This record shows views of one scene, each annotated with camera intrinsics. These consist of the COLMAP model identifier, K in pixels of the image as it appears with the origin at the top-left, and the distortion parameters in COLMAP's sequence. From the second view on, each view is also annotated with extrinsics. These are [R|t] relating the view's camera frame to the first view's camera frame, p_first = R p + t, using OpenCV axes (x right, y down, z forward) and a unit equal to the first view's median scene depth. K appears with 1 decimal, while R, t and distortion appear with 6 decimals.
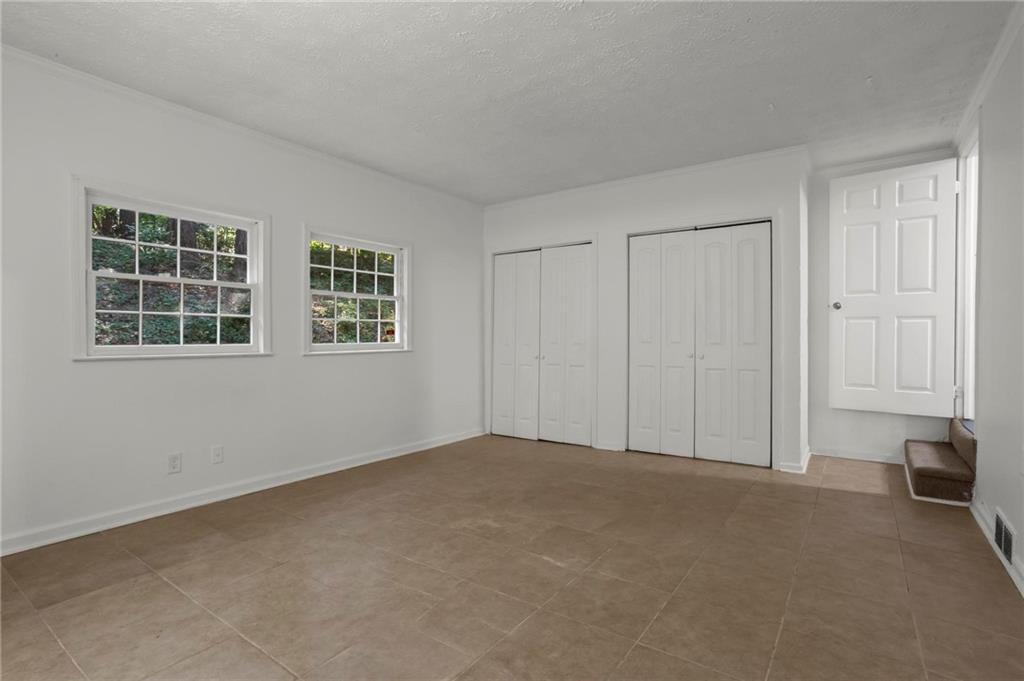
lens RADIAL K [[502.6, 0, 490.7], [0, 502.6, 340.0], [0, 0, 1]] dist [-0.050556, 0.032809]
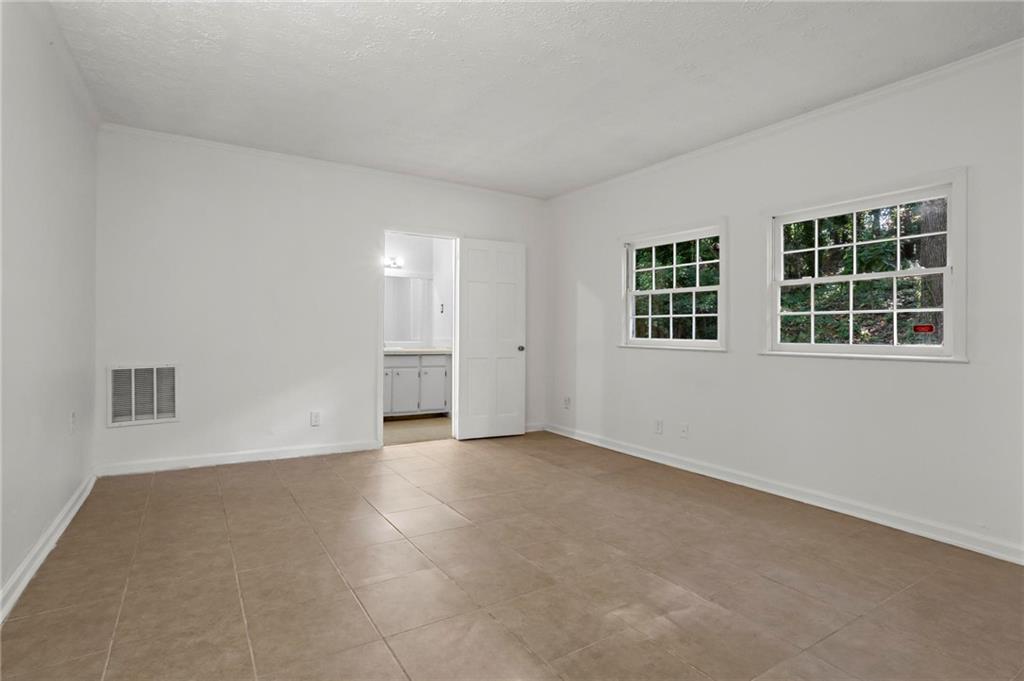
lens RADIAL K [[498.2, 0, 498.8], [0, 498.2, 331.1], [0, 0, 1]] dist [-0.056824, 0.030227]
pose [[-0.355621, -0.007096, -0.934603, 0.780903], [-0.015907, 0.999872, -0.001538, -0.002849], [0.934495, 0.014320, -0.355689, 1.070181]]
